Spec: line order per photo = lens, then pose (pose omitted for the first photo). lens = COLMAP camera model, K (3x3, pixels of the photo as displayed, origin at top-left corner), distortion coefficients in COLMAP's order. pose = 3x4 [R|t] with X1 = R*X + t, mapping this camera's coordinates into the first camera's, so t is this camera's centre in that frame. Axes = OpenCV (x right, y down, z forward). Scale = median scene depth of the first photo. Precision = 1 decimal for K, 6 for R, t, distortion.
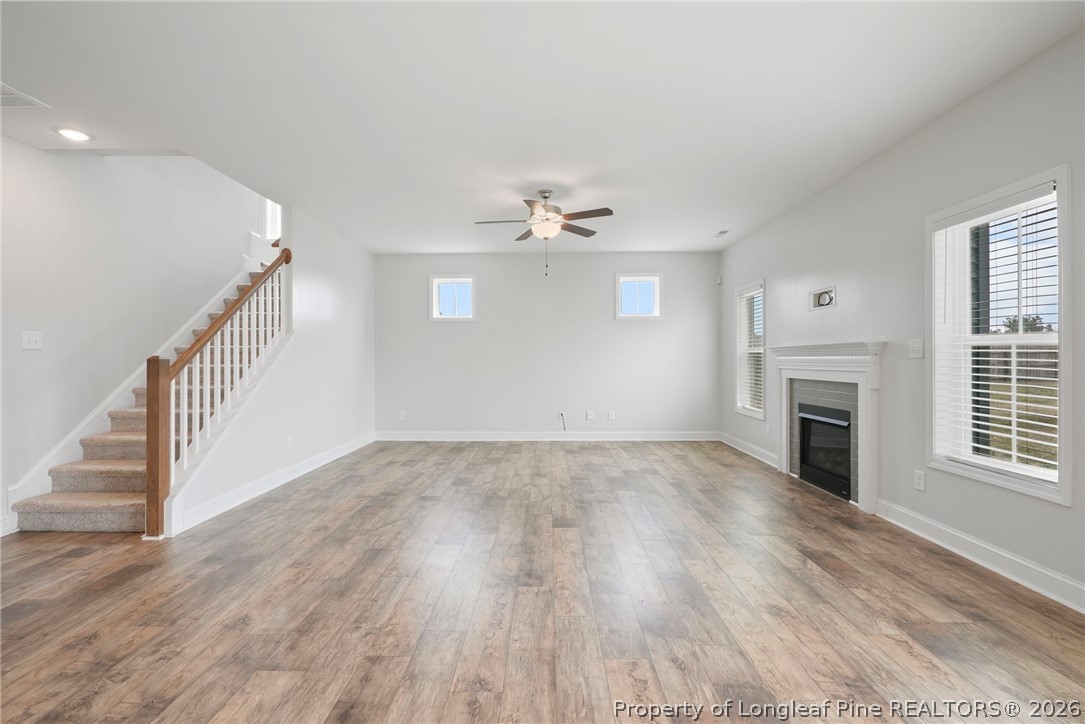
lens RADIAL K [[490.5, 0, 540.9], [0, 490.5, 358.4], [0, 0, 1]] dist [-0.011227, 0.004119]
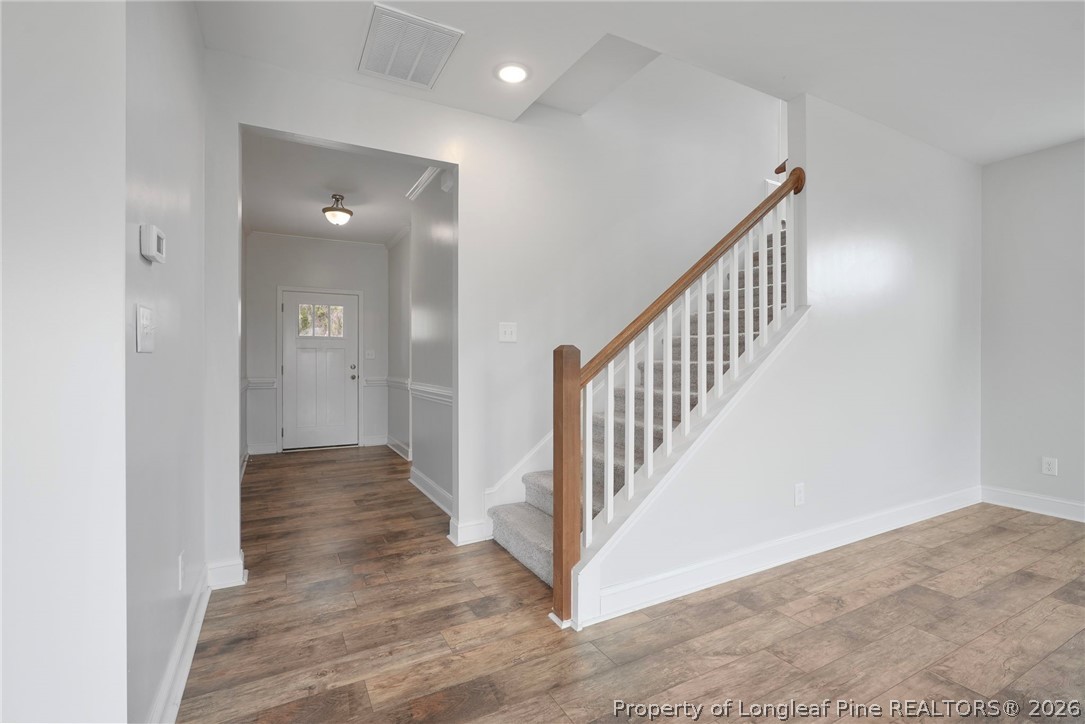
lens RADIAL K [[490.5, 0, 545.1], [0, 490.5, 358.3], [0, 0, 1]] dist [-0.011227, 0.004119]
pose [[0.493370, 0.000689, -0.869819, -0.168468], [-0.000043, 1.000000, 0.000768, 0.008876], [0.869819, -0.000342, 0.493370, 0.489433]]
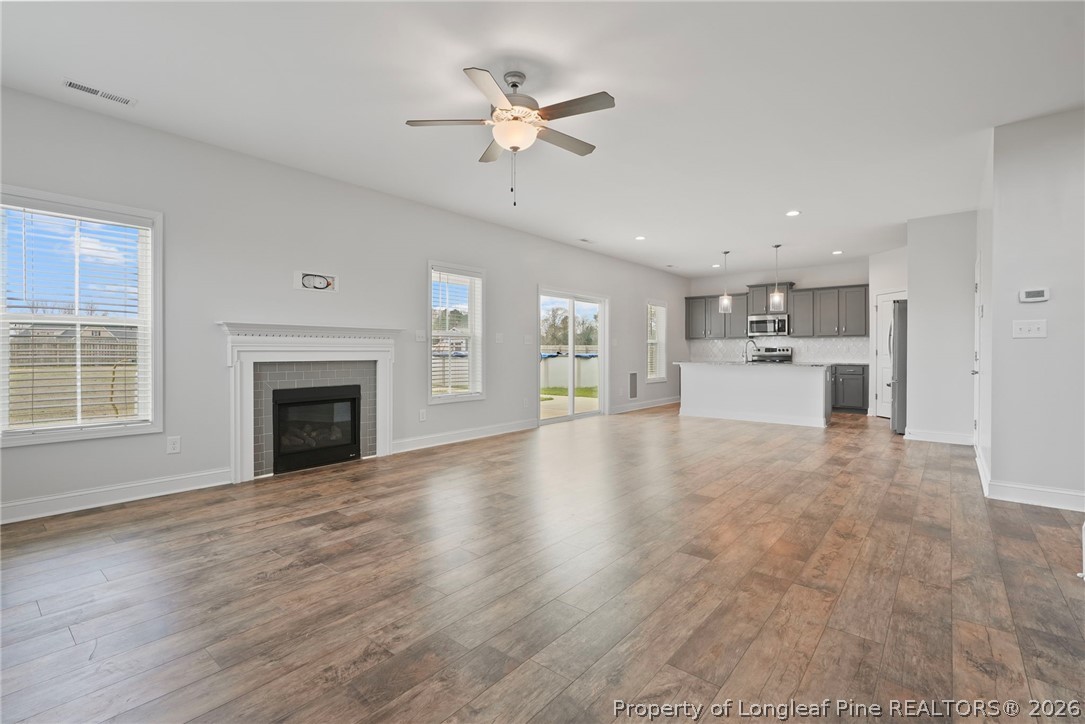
lens RADIAL K [[490.5, 0, 547.7], [0, 490.5, 351.0], [0, 0, 1]] dist [-0.011227, 0.004119]
pose [[-0.783859, 0.004766, 0.620921, -0.446416], [0.000664, 0.999976, -0.006836, 0.032136], [-0.620939, -0.004946, -0.783844, 1.544040]]
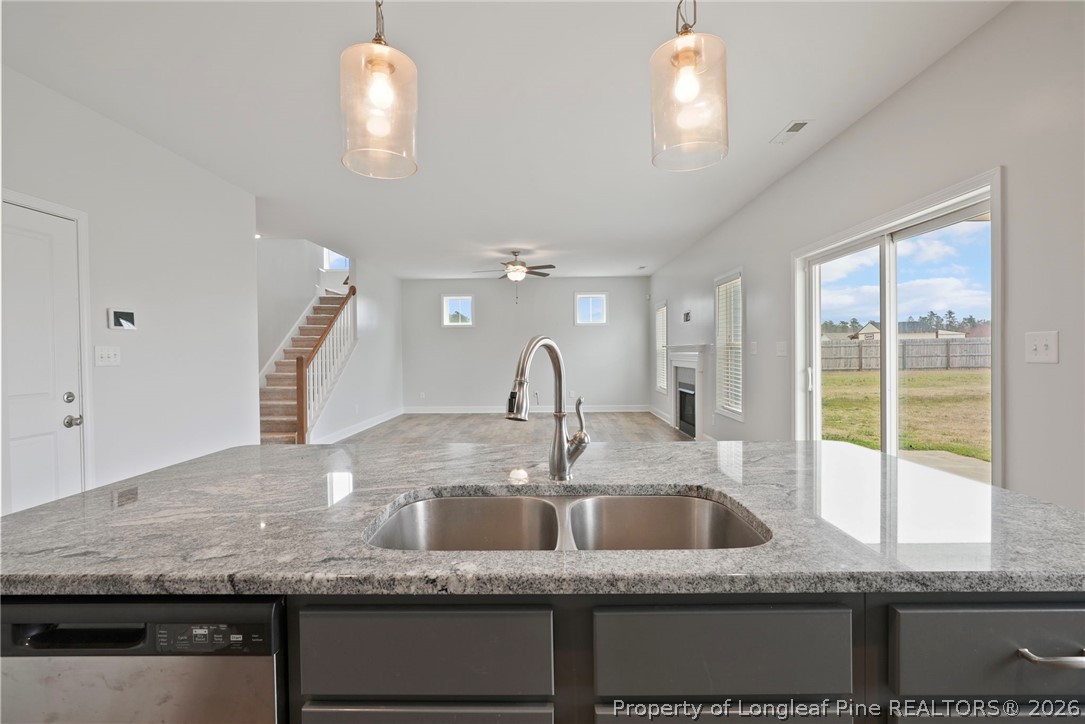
lens RADIAL K [[490.5, 0, 533.8], [0, 490.5, 355.3], [0, 0, 1]] dist [-0.011227, 0.004119]
pose [[0.999847, -0.006706, -0.016183, 0.093698], [0.006845, 0.999940, 0.008553, -0.012174], [0.016124, -0.008662, 0.999832, -0.635149]]
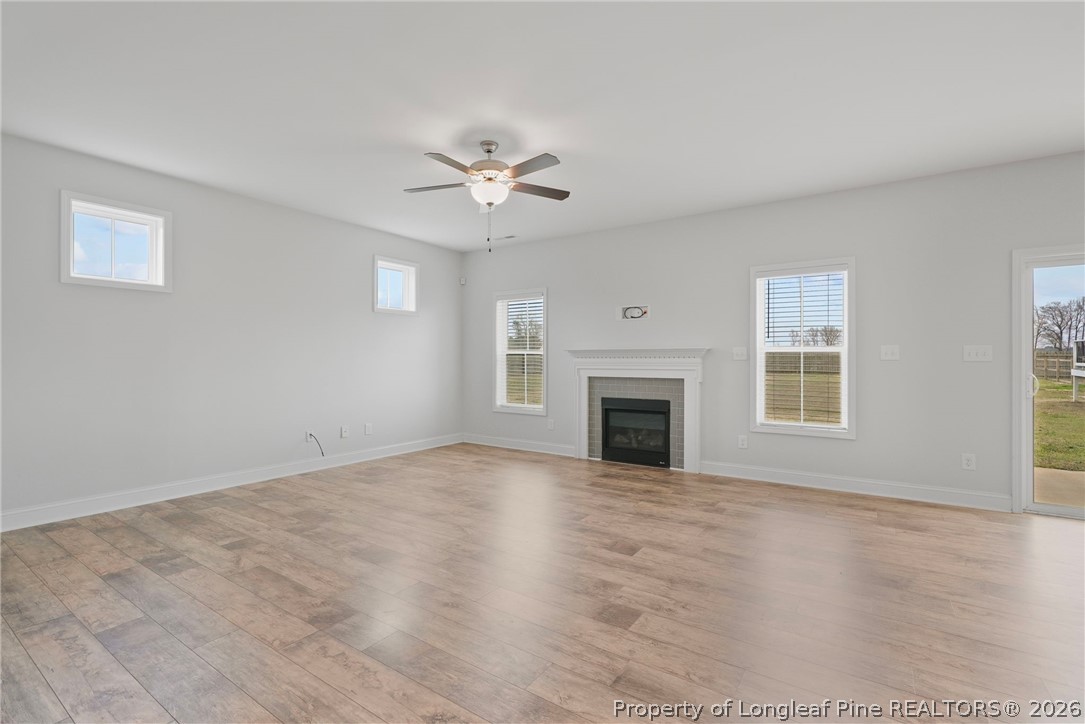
lens RADIAL K [[490.5, 0, 539.0], [0, 490.5, 357.1], [0, 0, 1]] dist [-0.011227, 0.004119]
pose [[0.549159, 0.010614, 0.835650, -0.616668], [-0.006592, 0.999943, -0.008369, 0.005547], [-0.835692, -0.000912, 0.549198, 0.528710]]
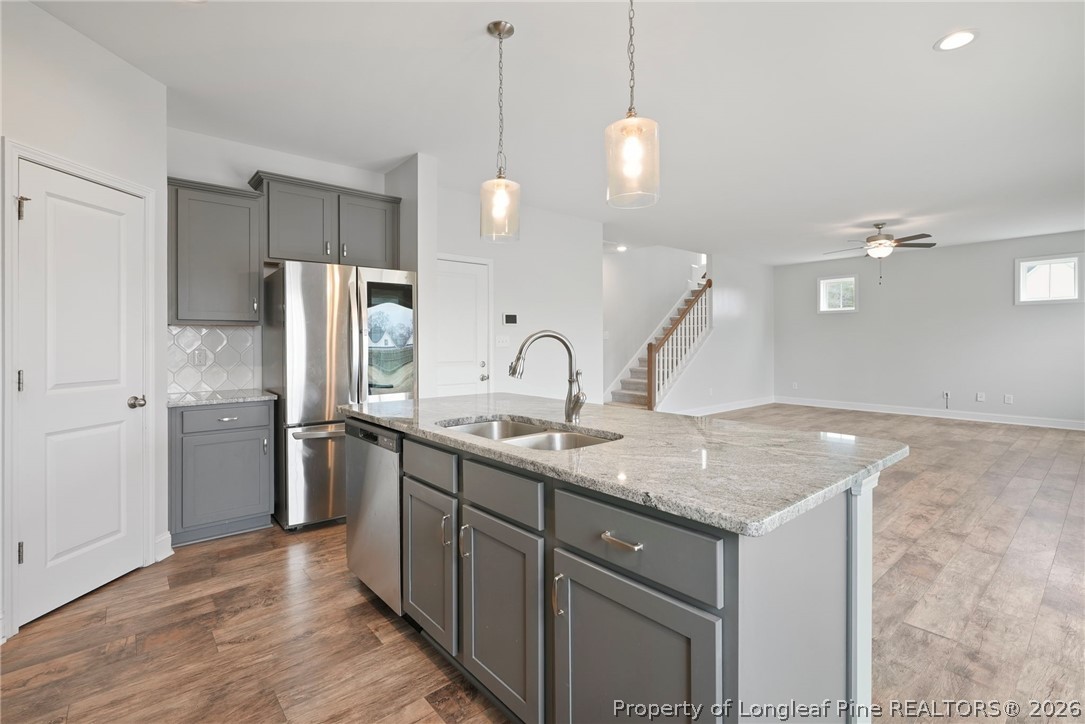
lens RADIAL K [[490.5, 0, 529.4], [0, 490.5, 342.4], [0, 0, 1]] dist [-0.011227, 0.004119]
pose [[0.645196, 0.001379, -0.764016, 0.433259], [0.001898, 0.999992, 0.003408, -0.011302], [0.764015, -0.003649, 0.645189, -0.667954]]
